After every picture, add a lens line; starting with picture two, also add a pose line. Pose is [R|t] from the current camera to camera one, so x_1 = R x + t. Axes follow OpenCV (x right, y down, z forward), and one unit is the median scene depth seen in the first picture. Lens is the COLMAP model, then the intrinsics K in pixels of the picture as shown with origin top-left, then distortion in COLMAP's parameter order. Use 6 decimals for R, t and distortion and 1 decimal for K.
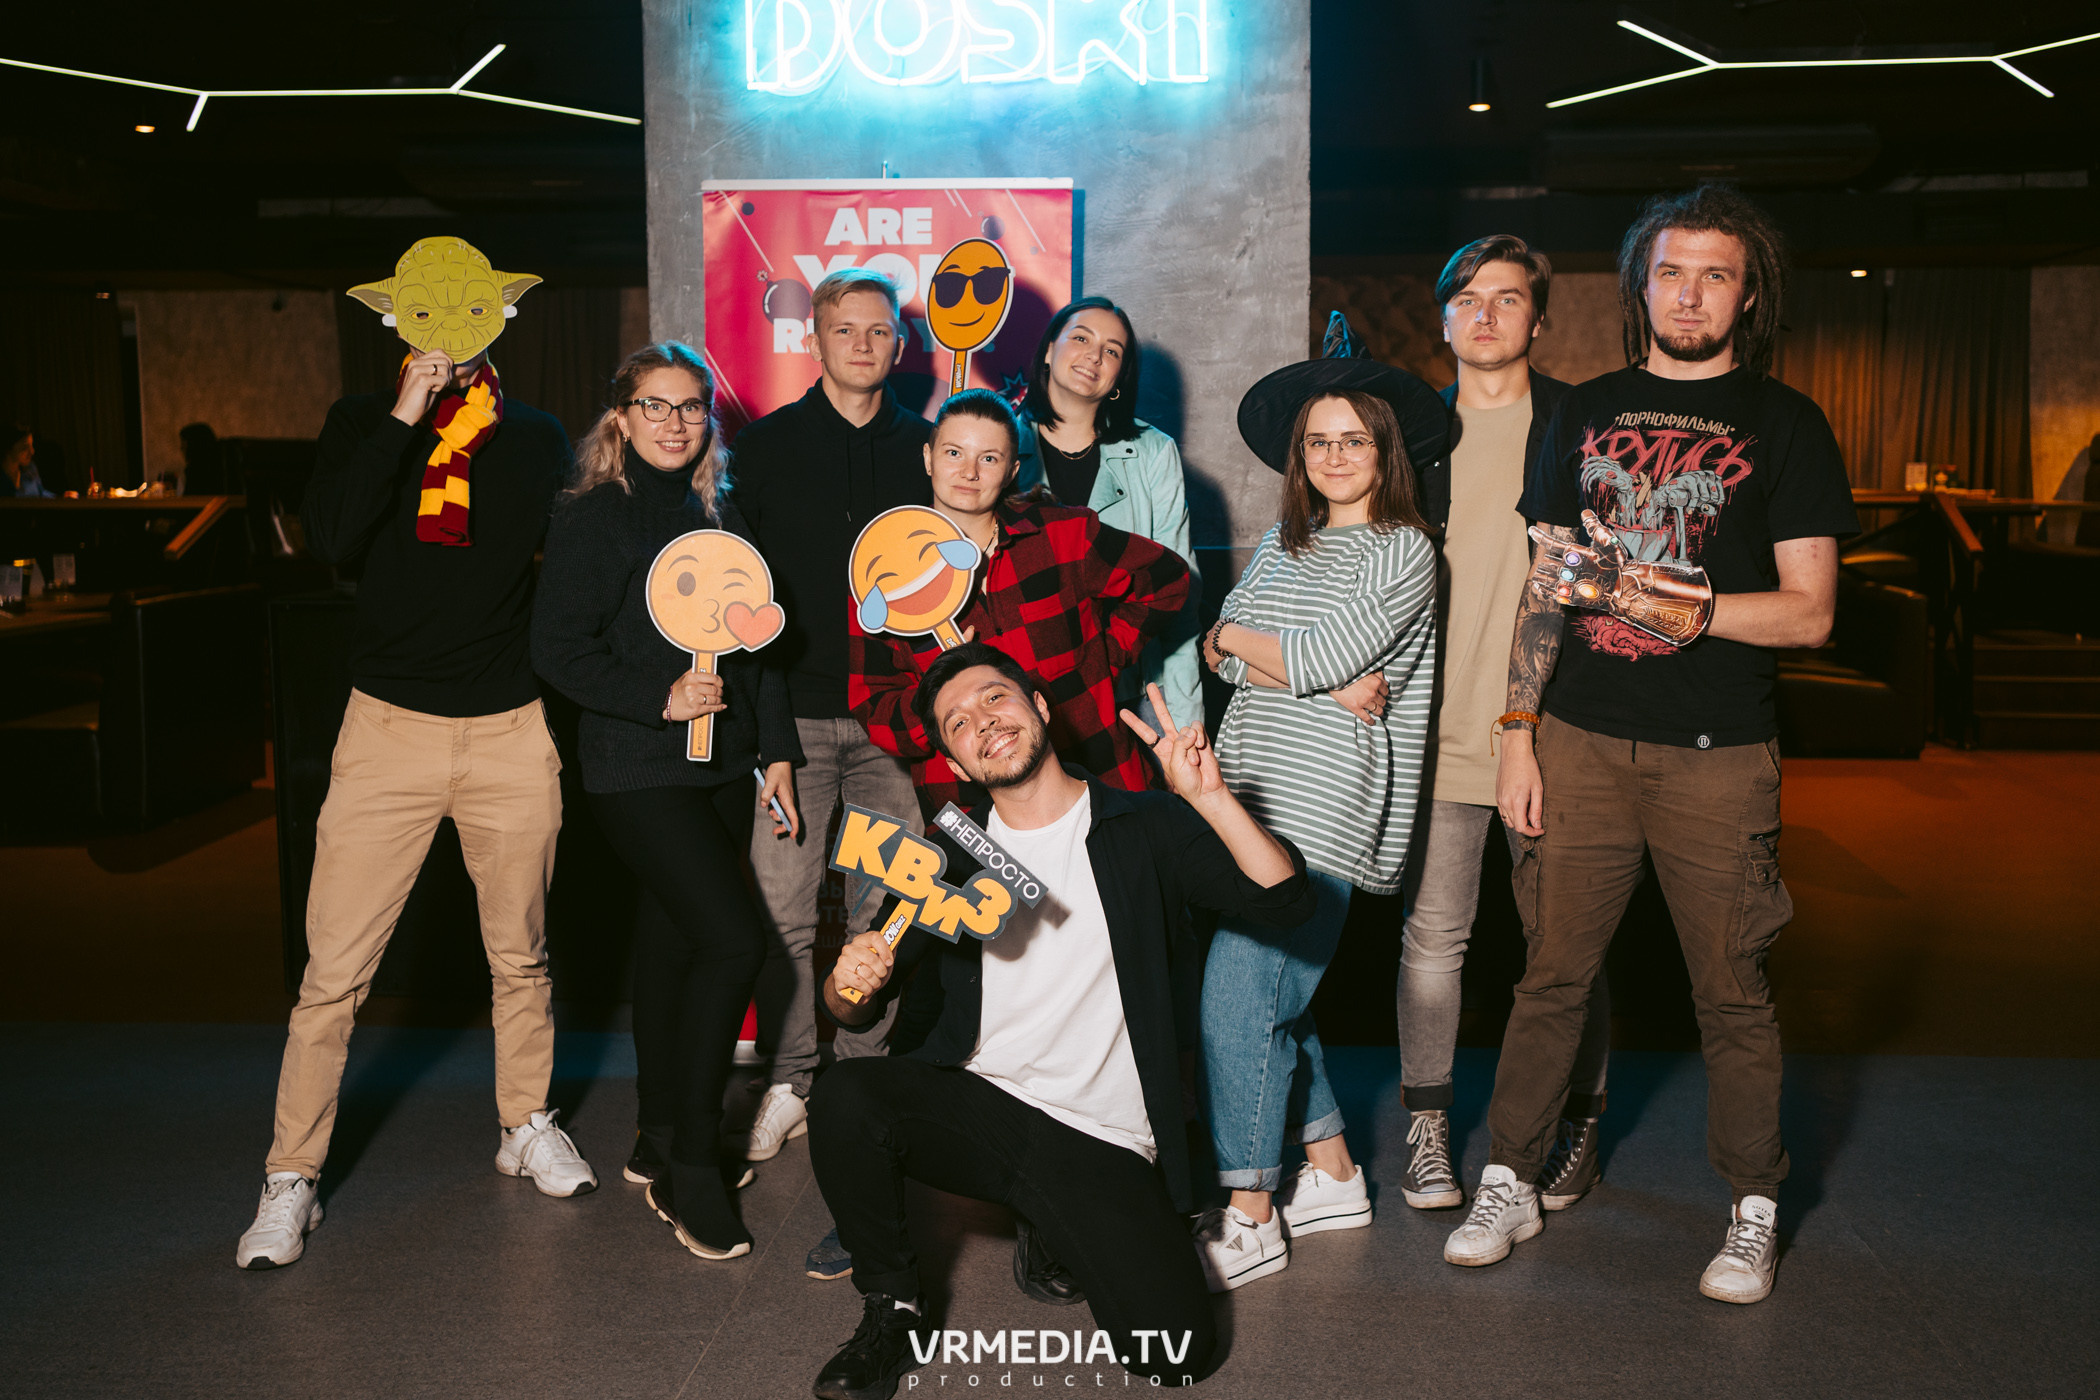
lens RADIAL K [[2193.9, 0, 1050.0], [0, 2193.9, 700.0], [0, 0, 1]] dist [-0.045324, 0.019358]
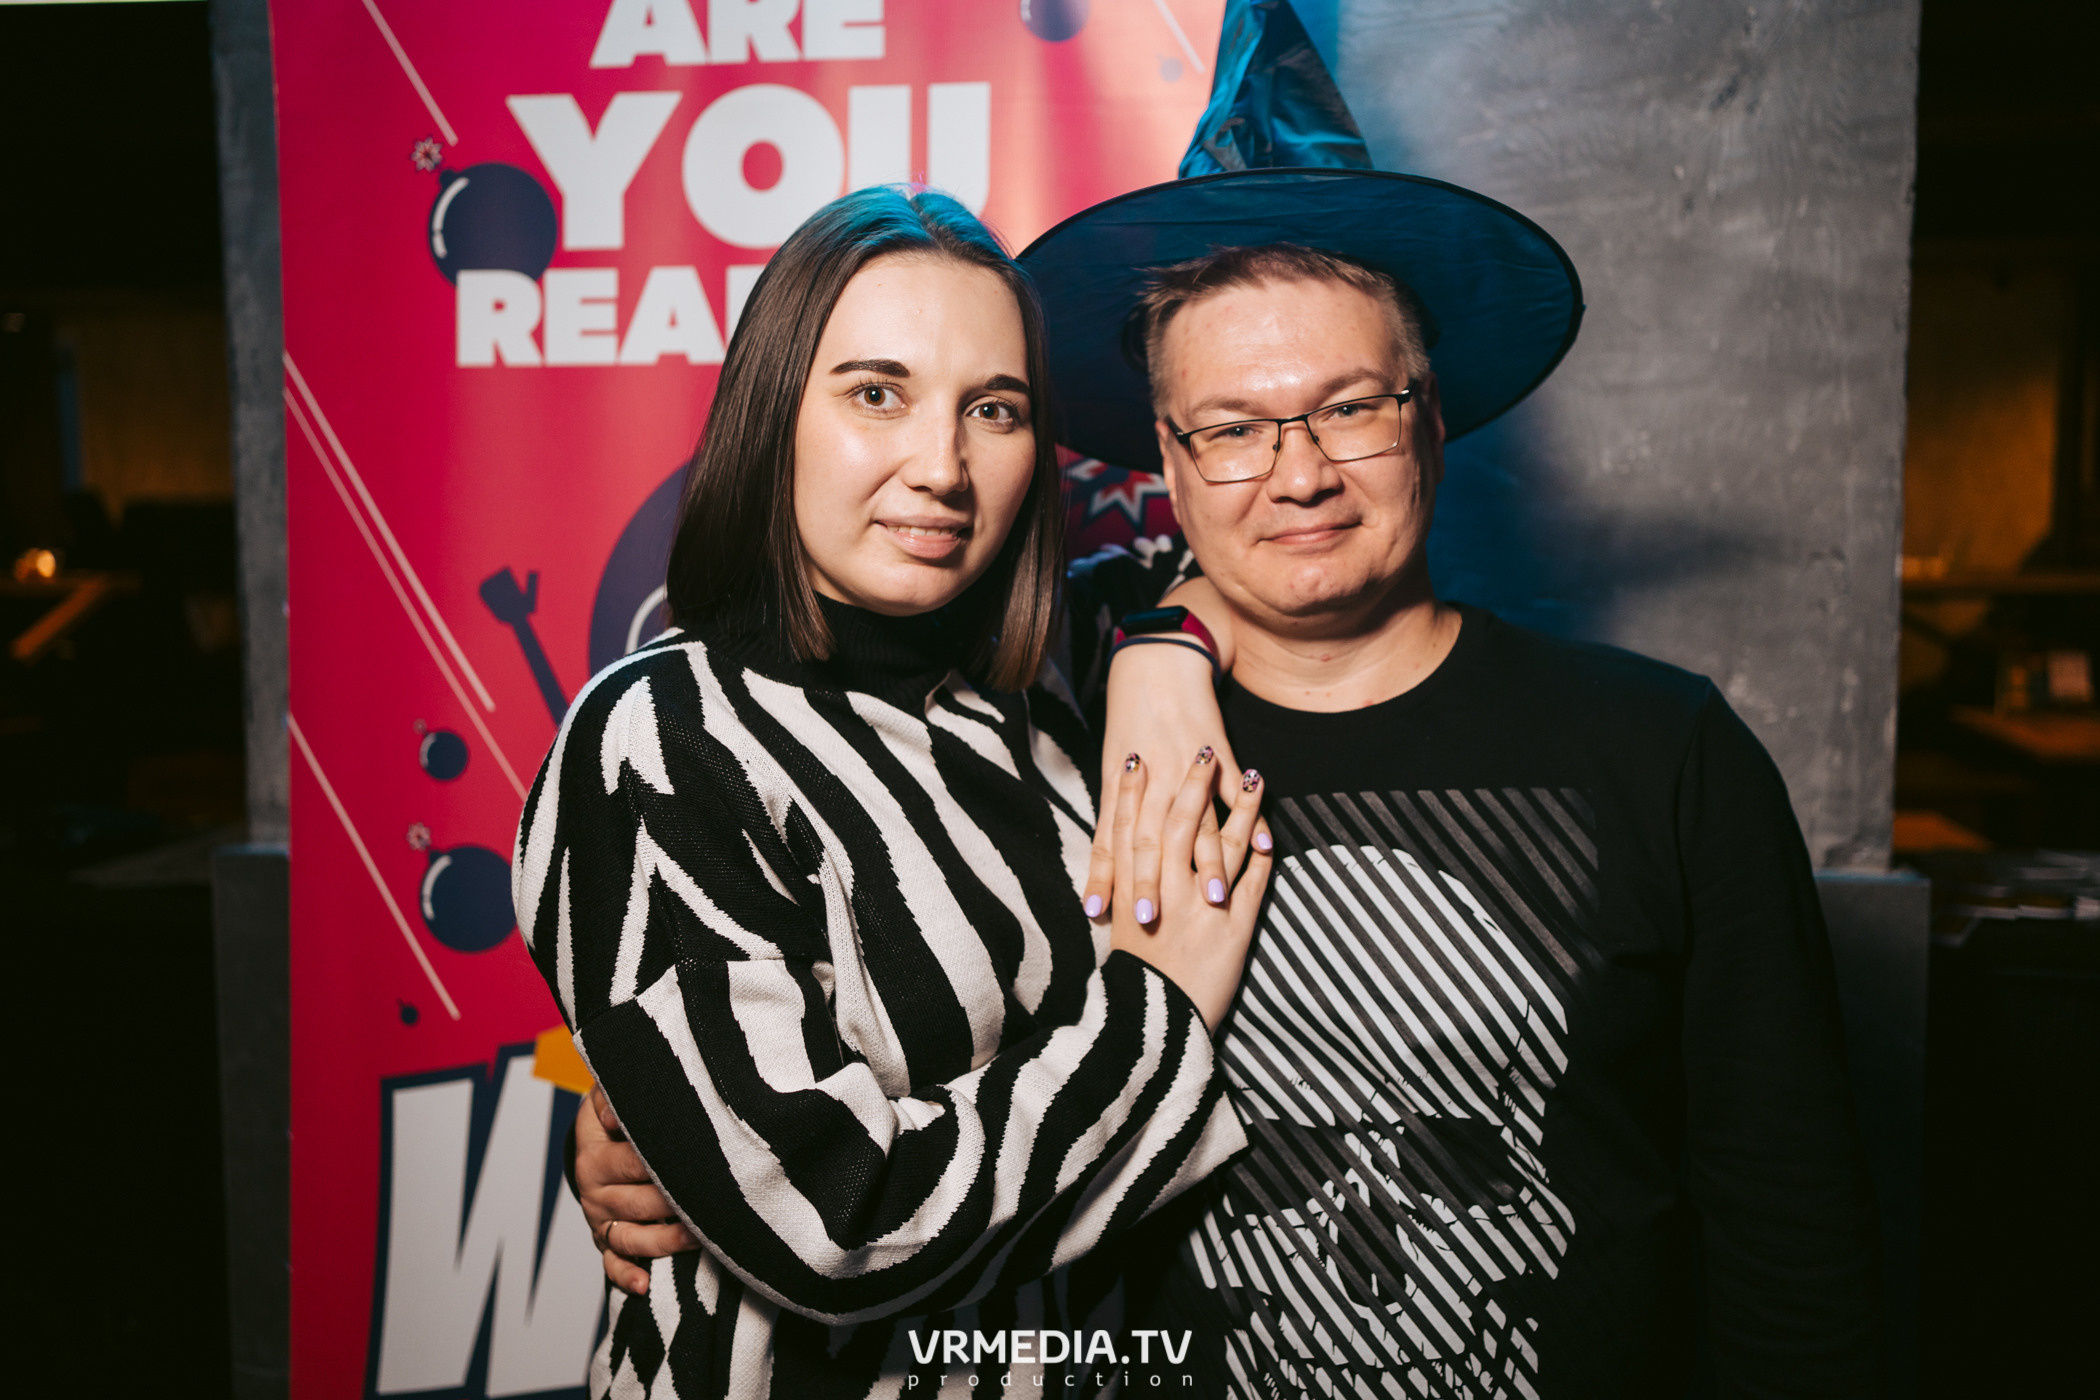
lens RADIAL K [[2113.5, 0, 1050.0], [0, 2113.5, 700.0], [0, 0, 1]] dist [0.013752, 0.020094]
pose [[0.998245, 0.002499, -0.059160, -0.006331], [-0.003326, 0.999898, -0.013874, -0.094666], [0.059119, 0.014046, 0.998152, 0.629743]]
